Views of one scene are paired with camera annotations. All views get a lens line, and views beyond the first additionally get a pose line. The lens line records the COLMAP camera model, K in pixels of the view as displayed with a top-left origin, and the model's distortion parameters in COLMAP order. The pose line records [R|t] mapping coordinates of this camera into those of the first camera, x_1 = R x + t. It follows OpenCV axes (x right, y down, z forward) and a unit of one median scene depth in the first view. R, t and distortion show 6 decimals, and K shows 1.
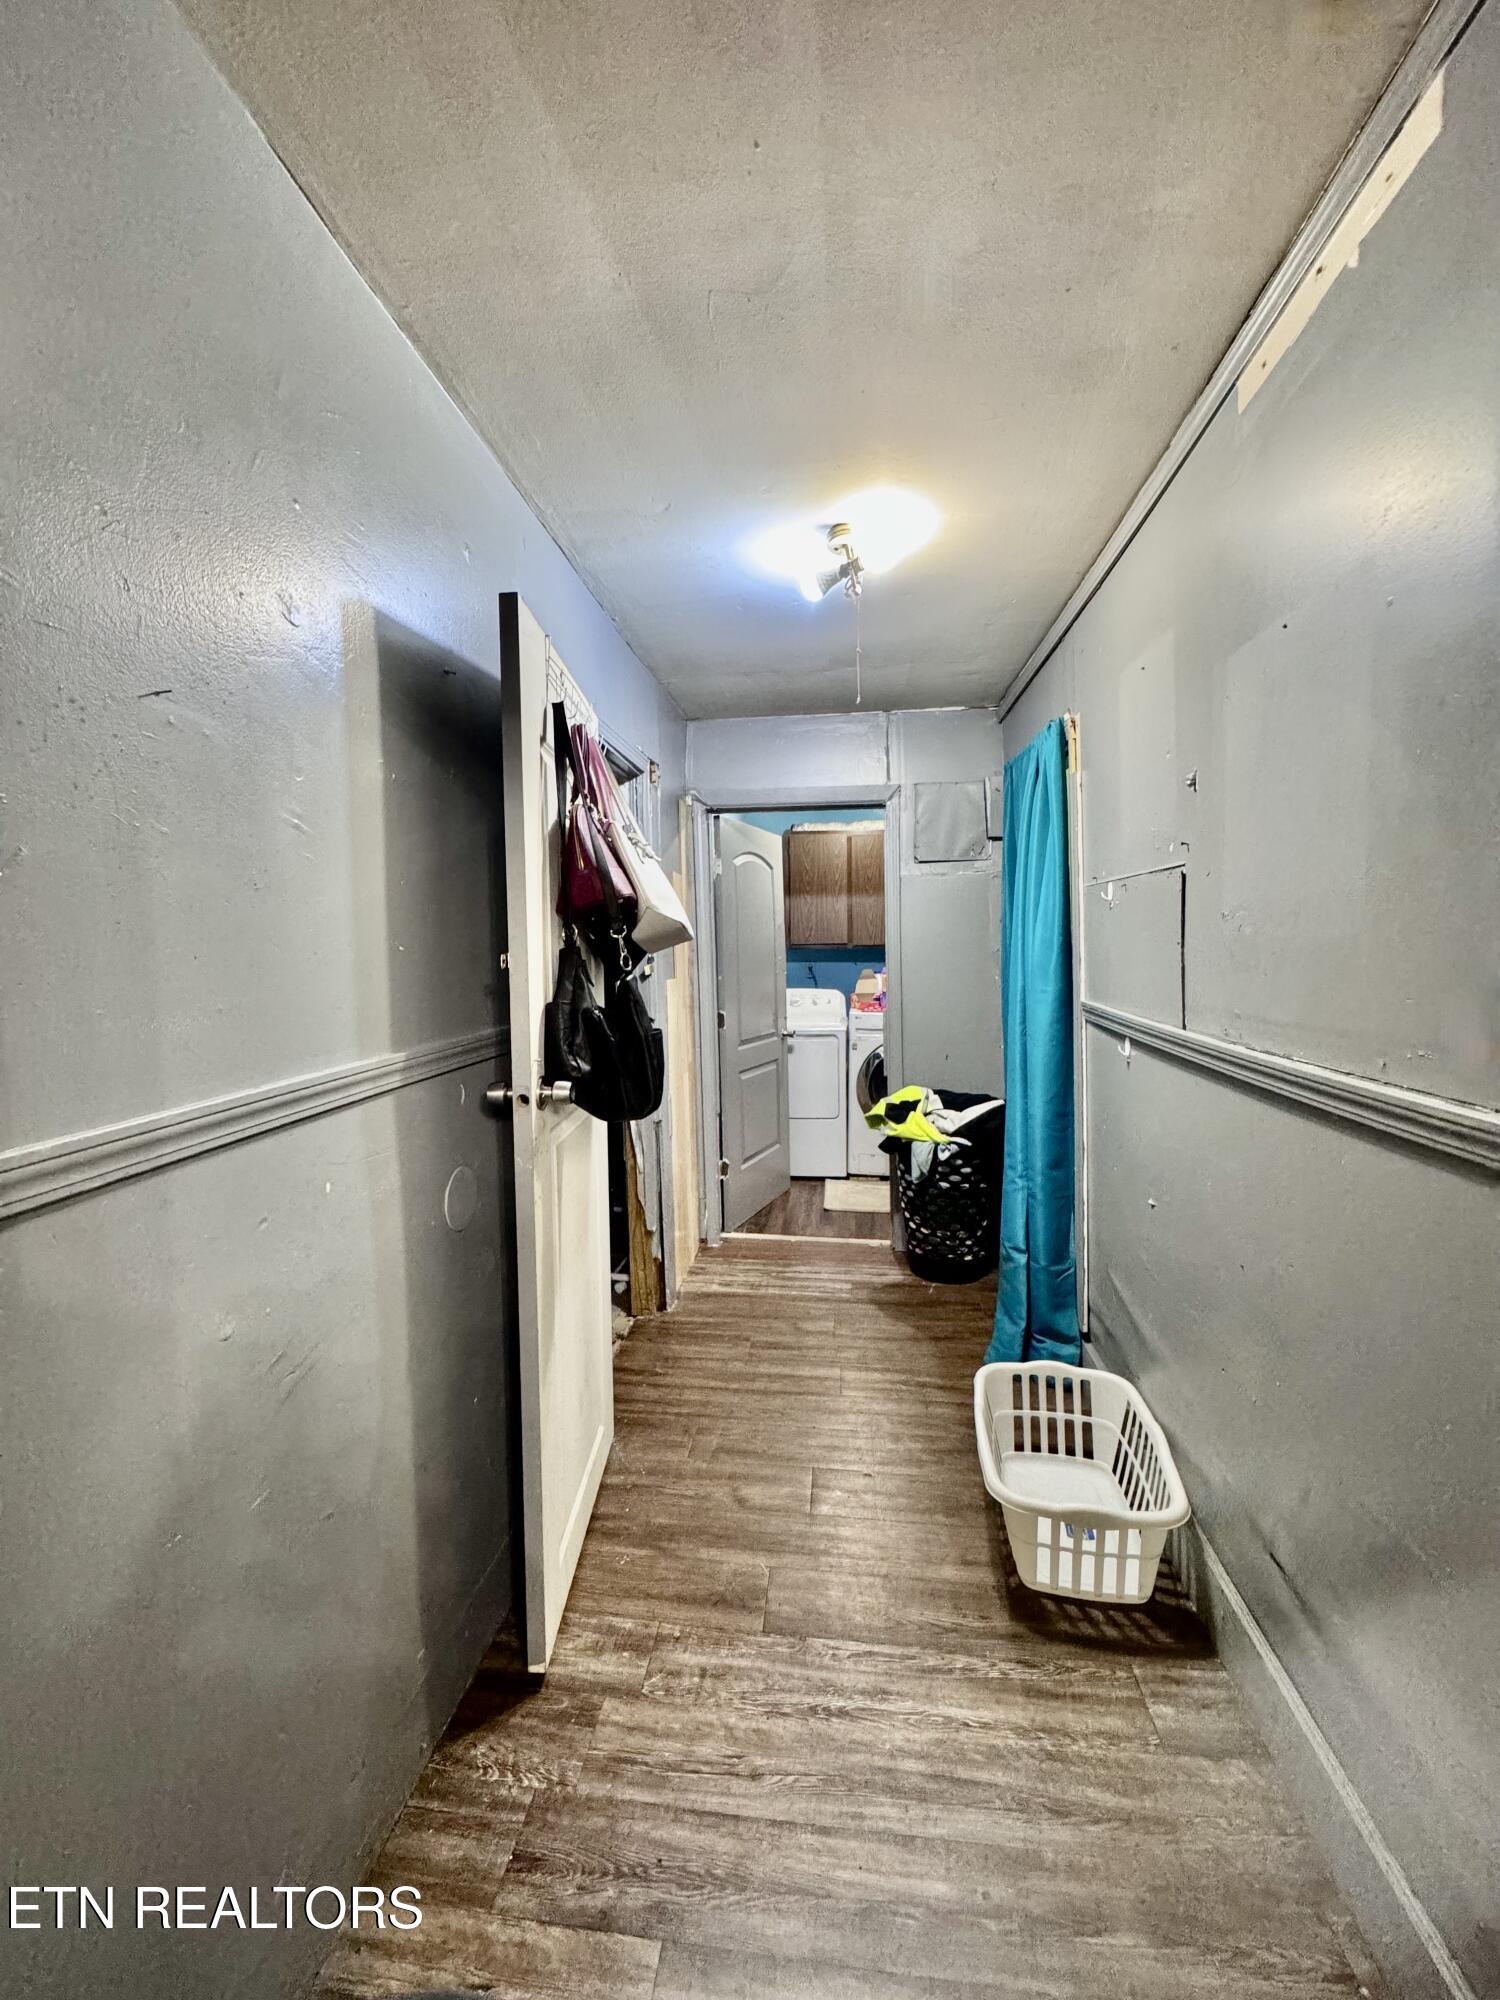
lens RADIAL K [[798.1, 0, 754.4], [0, 798.1, 996.3], [0, 0, 1]] dist [-0.000238, 0.000051]
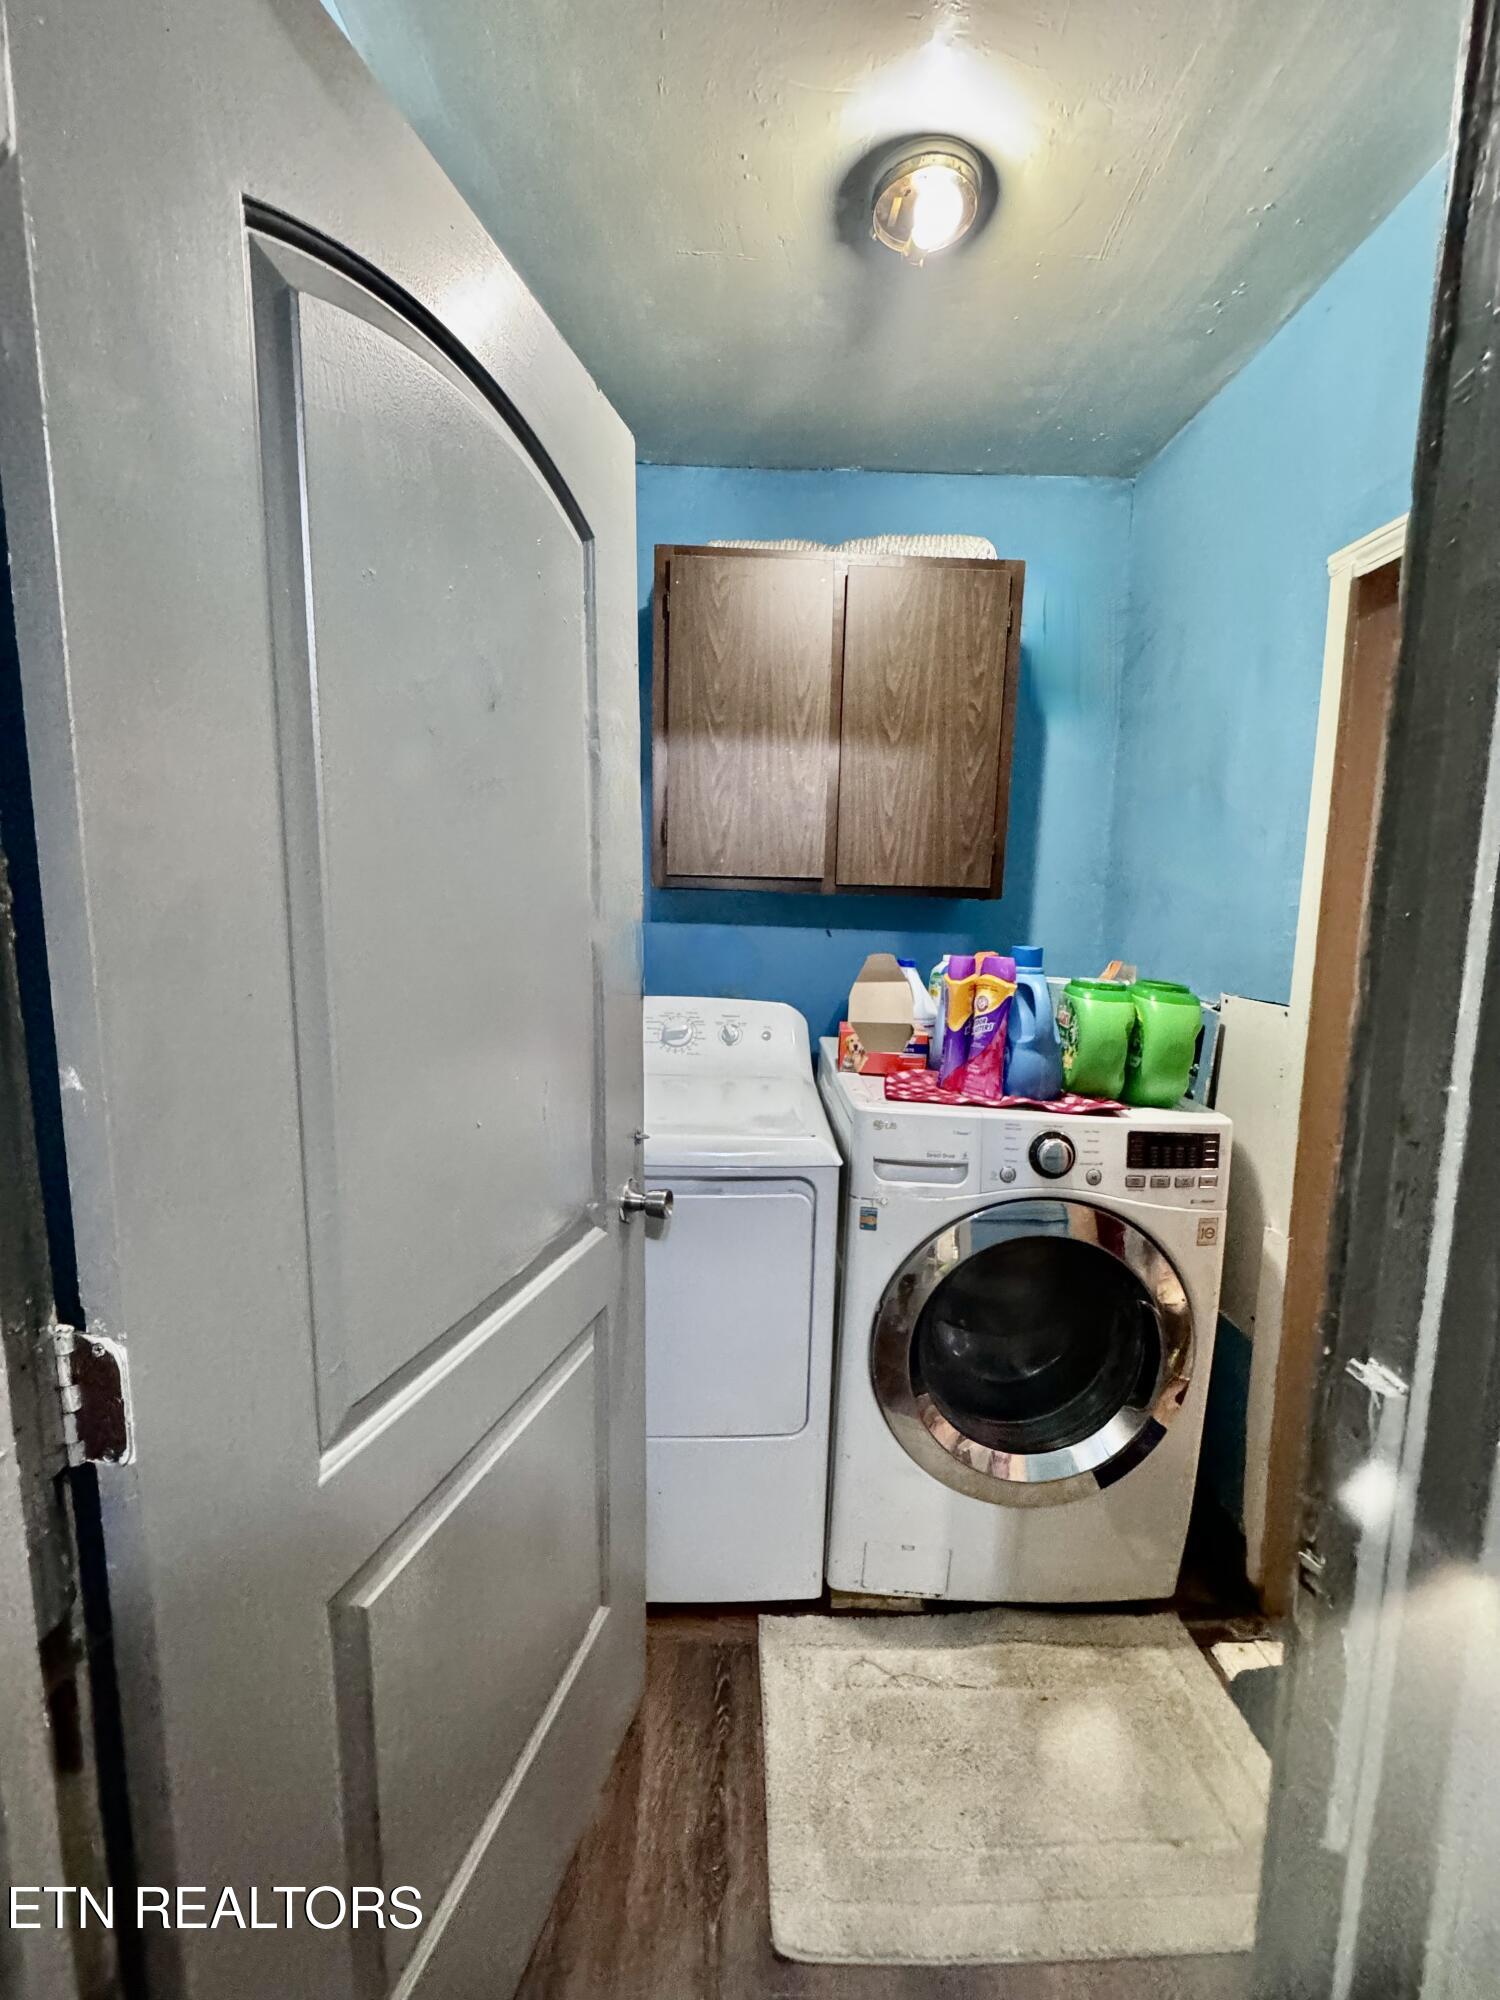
lens RADIAL K [[798.1, 0, 754.4], [0, 798.1, 996.3], [0, 0, 1]] dist [-0.000238, 0.000051]
pose [[0.988327, 0.020104, 0.151016, 0.033498], [-0.031381, 0.996863, 0.072661, -0.041029], [-0.149082, -0.076552, 0.985857, 0.682893]]
